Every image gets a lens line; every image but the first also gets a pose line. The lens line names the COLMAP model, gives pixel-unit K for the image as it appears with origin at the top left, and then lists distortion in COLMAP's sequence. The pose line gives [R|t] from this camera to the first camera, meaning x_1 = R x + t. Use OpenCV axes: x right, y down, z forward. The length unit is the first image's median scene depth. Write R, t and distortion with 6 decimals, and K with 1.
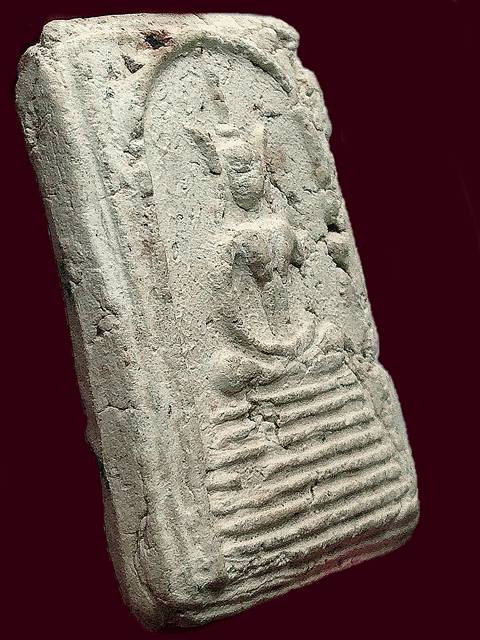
lens RADIAL K [[1666.7, 0, 240.1], [0, 1666.7, 320.3], [0, 0, 1]] dist [-0.042823, 0.000000]
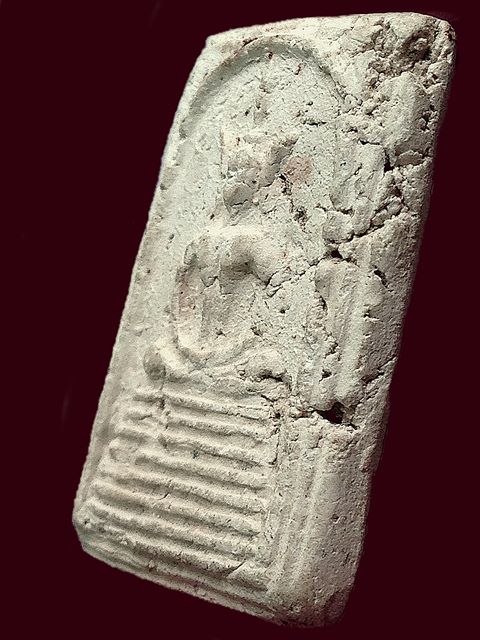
lens RADIAL K [[1687.6, 0, 240.2], [0, 1687.6, 319.6], [0, 0, 1]] dist [0.015946, 0.000000]
pose [[-0.169303, 0.150876, -0.973947, 0.992437], [-0.122889, 0.977269, 0.172752, -0.179821], [0.977873, 0.148935, -0.146913, 1.154417]]
